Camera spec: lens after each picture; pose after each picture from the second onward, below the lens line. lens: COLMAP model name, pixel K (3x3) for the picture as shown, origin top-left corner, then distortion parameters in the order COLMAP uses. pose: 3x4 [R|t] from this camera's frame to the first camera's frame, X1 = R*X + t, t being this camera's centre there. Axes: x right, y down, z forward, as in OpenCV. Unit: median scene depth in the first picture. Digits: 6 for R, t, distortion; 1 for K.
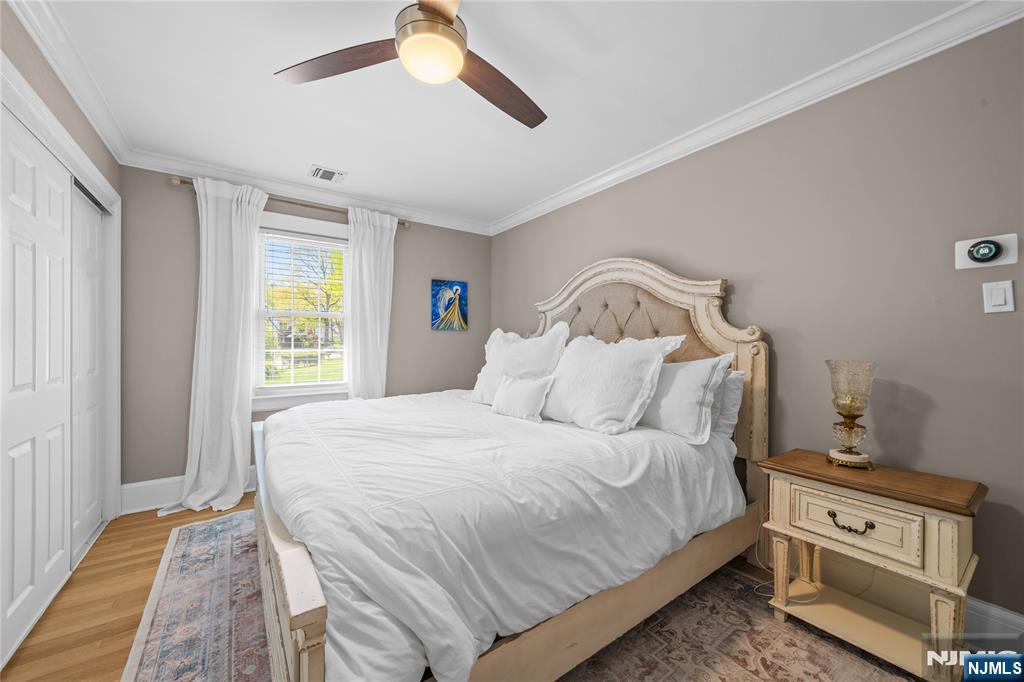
lens RADIAL K [[382.6, 0, 513.0], [0, 382.6, 344.8], [0, 0, 1]] dist [0.000371, 0.000082]
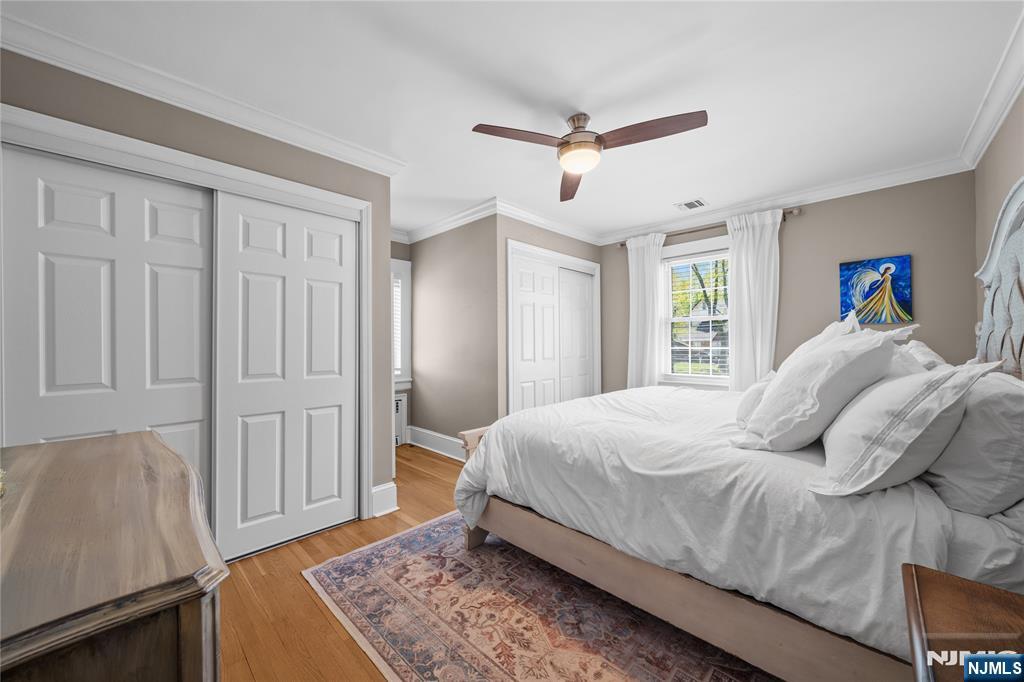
lens RADIAL K [[382.6, 0, 514.8], [0, 382.6, 342.5], [0, 0, 1]] dist [0.000371, 0.000082]
pose [[0.187156, -0.003774, -0.982323, 0.545639], [0.000918, 0.999993, -0.003667, 0.001253], [0.982330, -0.000216, 0.187158, 0.189861]]
